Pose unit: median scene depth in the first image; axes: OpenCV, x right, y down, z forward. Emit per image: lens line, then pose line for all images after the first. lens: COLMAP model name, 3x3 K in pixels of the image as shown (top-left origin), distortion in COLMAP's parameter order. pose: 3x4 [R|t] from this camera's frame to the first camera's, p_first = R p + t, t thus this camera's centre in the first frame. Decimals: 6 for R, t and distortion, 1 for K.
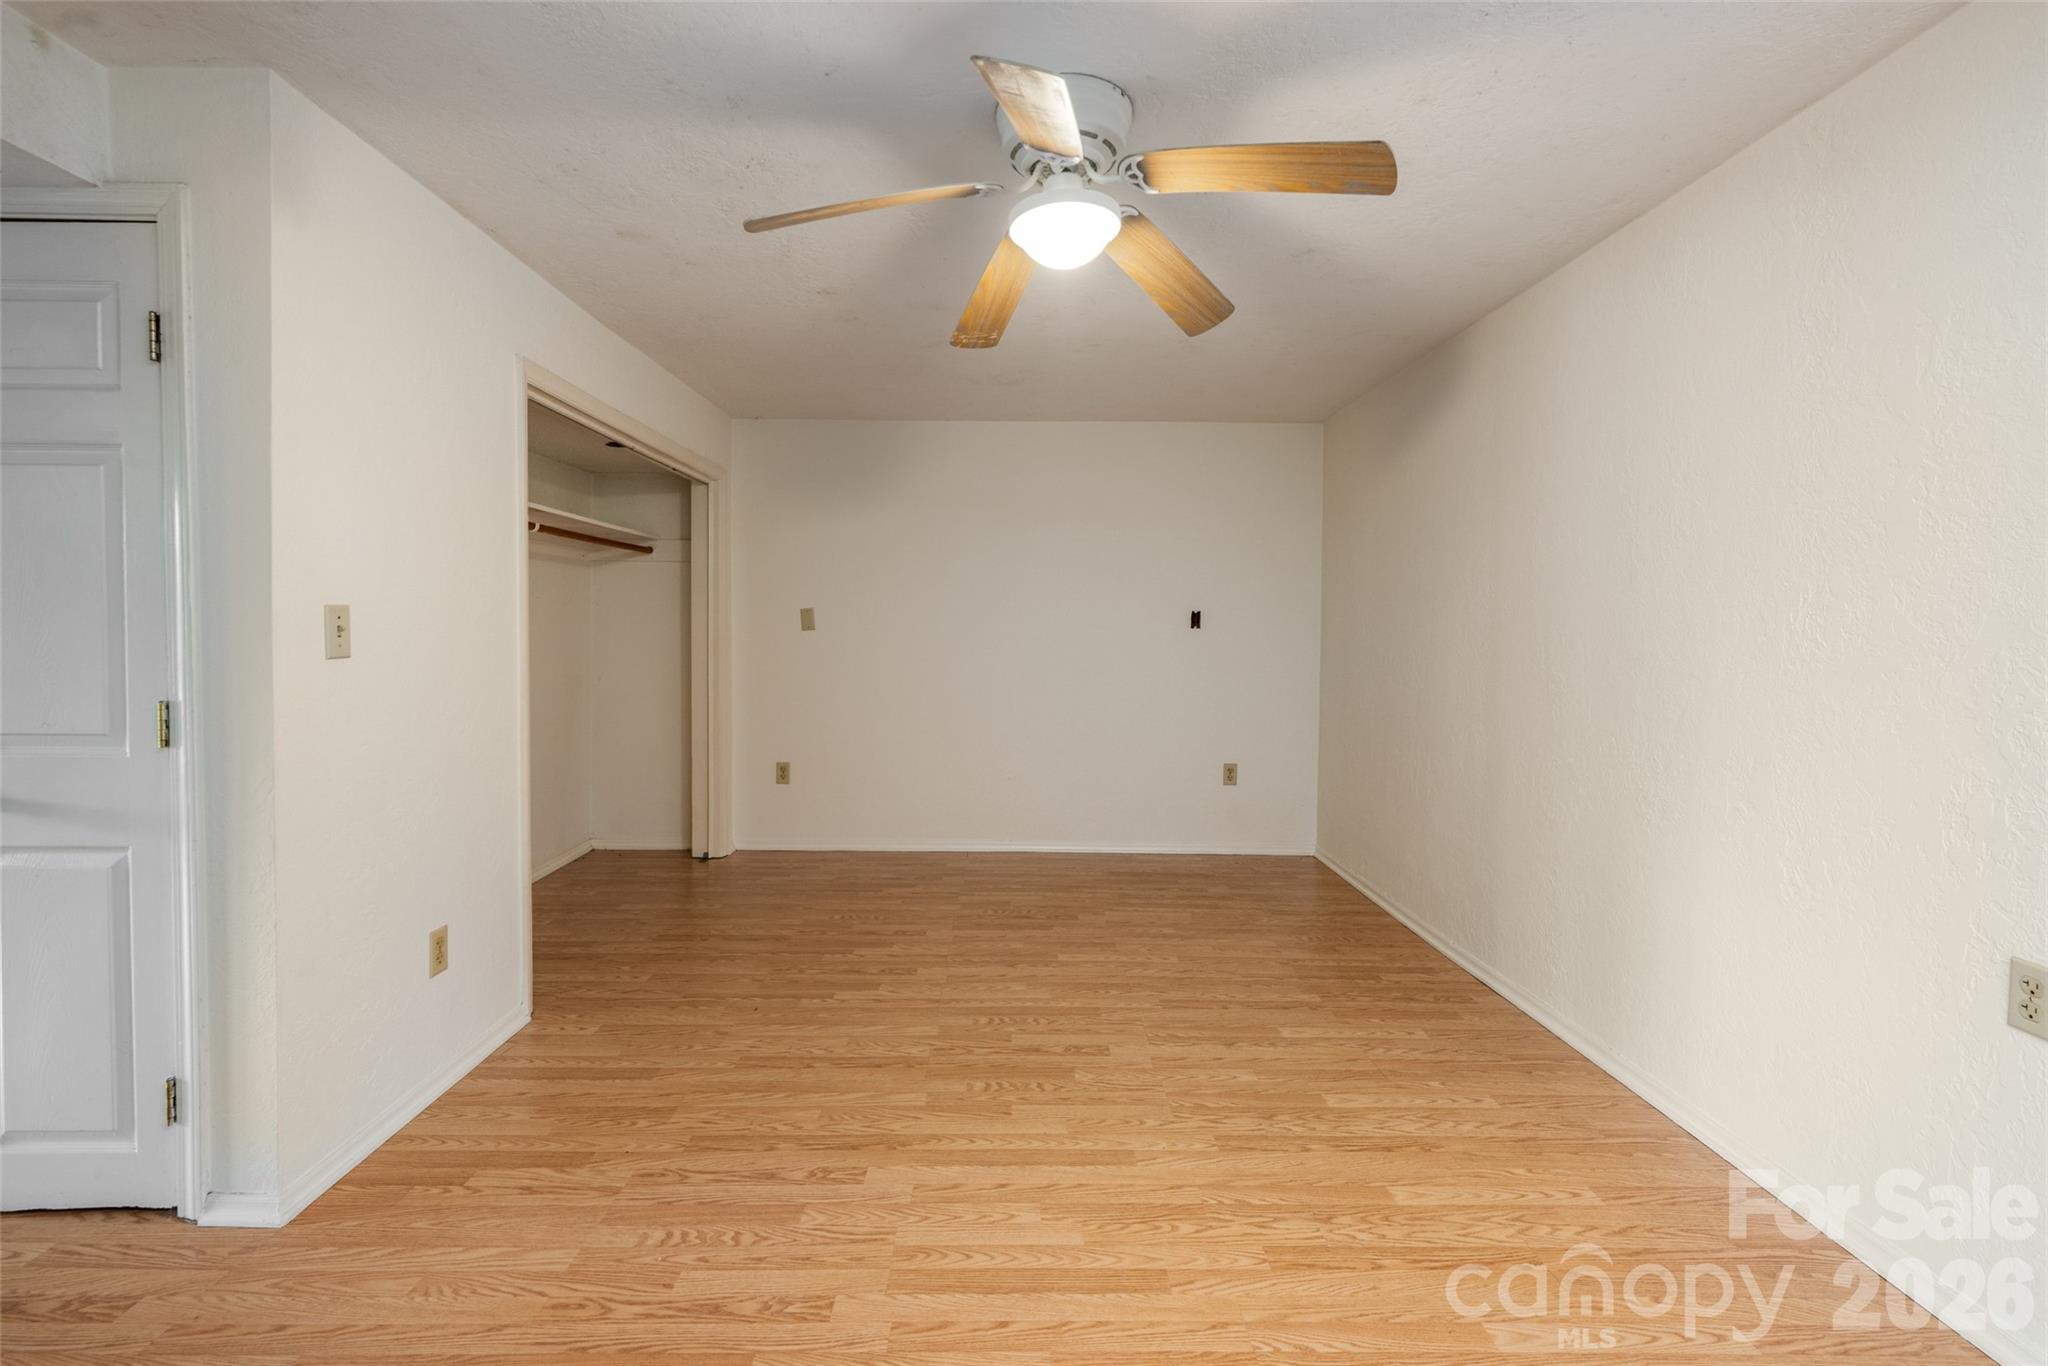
lens RADIAL K [[918.8, 0, 1013.1], [0, 918.8, 645.0], [0, 0, 1]] dist [0.001480, 0.000484]
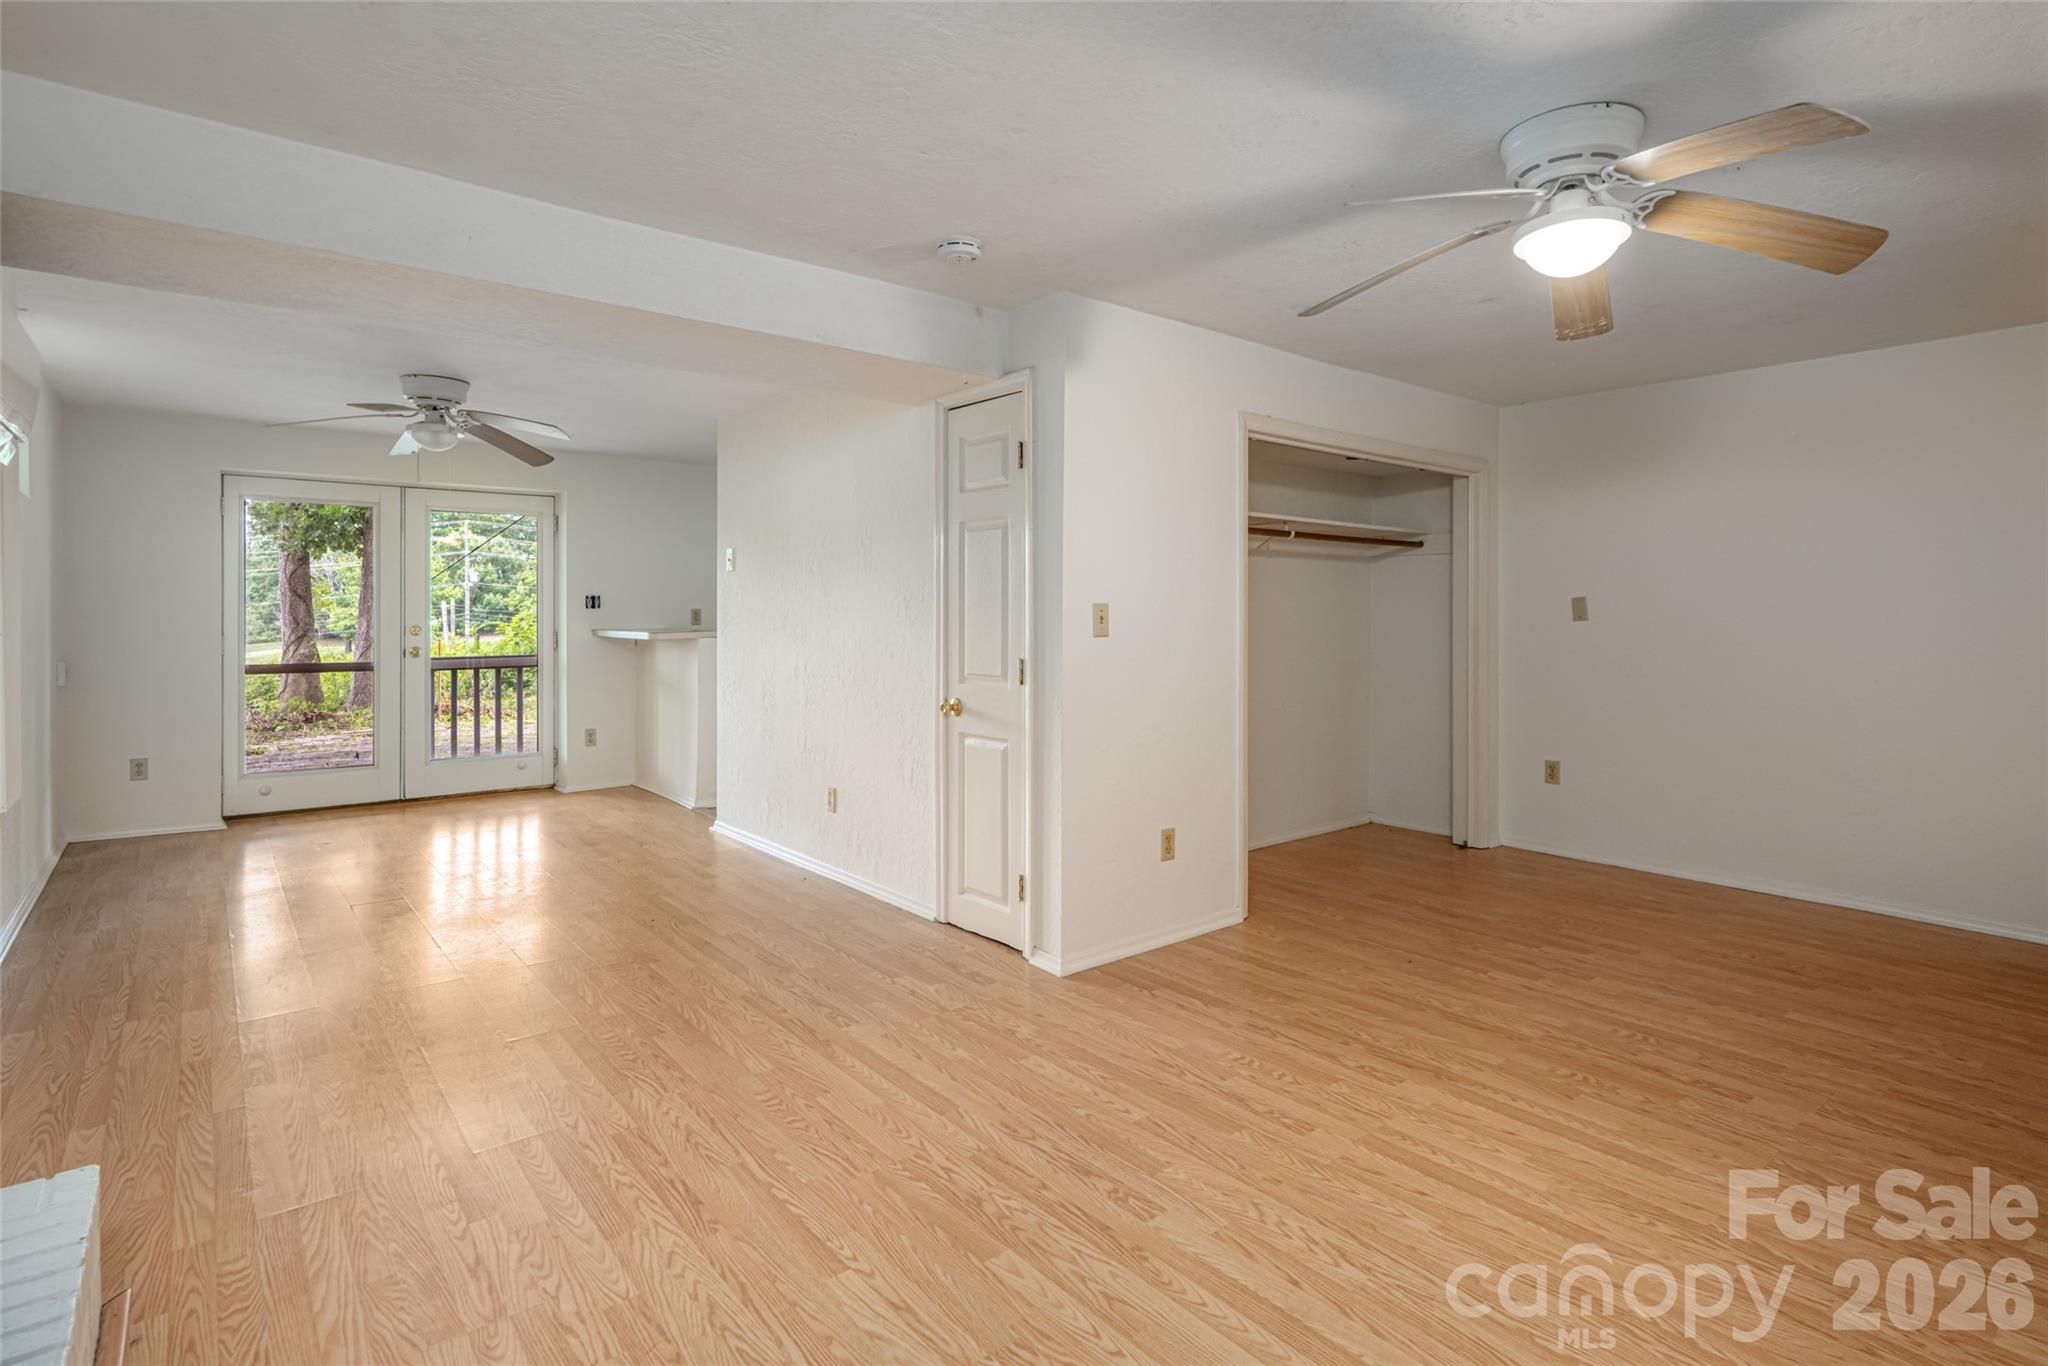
lens RADIAL K [[999.2, 0, 1016.8], [0, 999.2, 607.9], [0, 0, 1]] dist [-0.000447, -0.000429]
pose [[0.629544, -0.007423, -0.776929, 0.491864], [-0.015684, 0.999629, -0.022260, 0.005122], [0.776806, 0.026199, 0.629194, -0.188408]]
